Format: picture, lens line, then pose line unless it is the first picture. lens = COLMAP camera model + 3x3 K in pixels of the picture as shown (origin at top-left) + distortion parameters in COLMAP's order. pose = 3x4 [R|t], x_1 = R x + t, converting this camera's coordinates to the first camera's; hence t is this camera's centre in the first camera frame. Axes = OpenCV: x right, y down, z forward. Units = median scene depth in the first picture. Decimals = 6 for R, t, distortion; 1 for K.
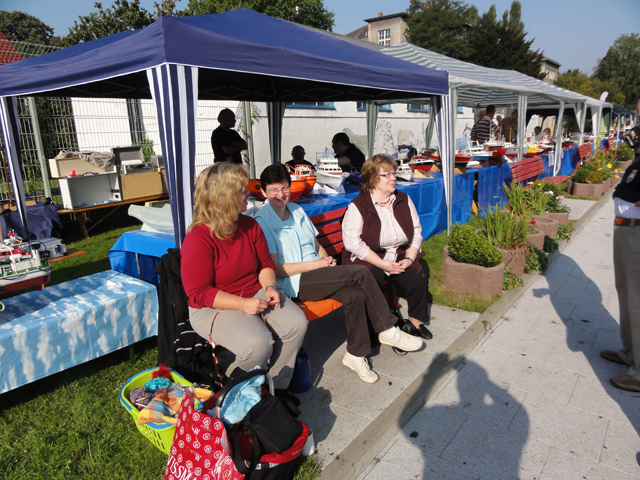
lens RADIAL K [[453.7, 0, 320.0], [0, 453.7, 240.0], [0, 0, 1]] dist [-0.004454, -0.002289]
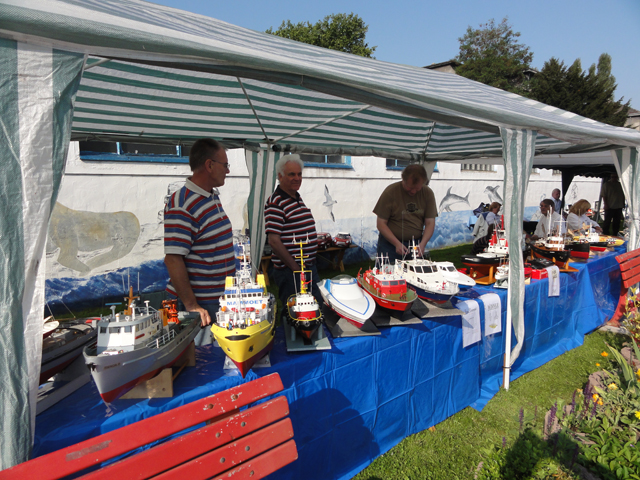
lens RADIAL K [[453.7, 0, 320.0], [0, 453.7, 240.0], [0, 0, 1]] dist [-0.004454, -0.002289]
pose [[0.984156, 0.037397, -0.173318, 0.098552], [-0.058290, 0.991411, -0.117072, -0.040996], [0.167452, 0.125320, 0.977883, 0.147108]]
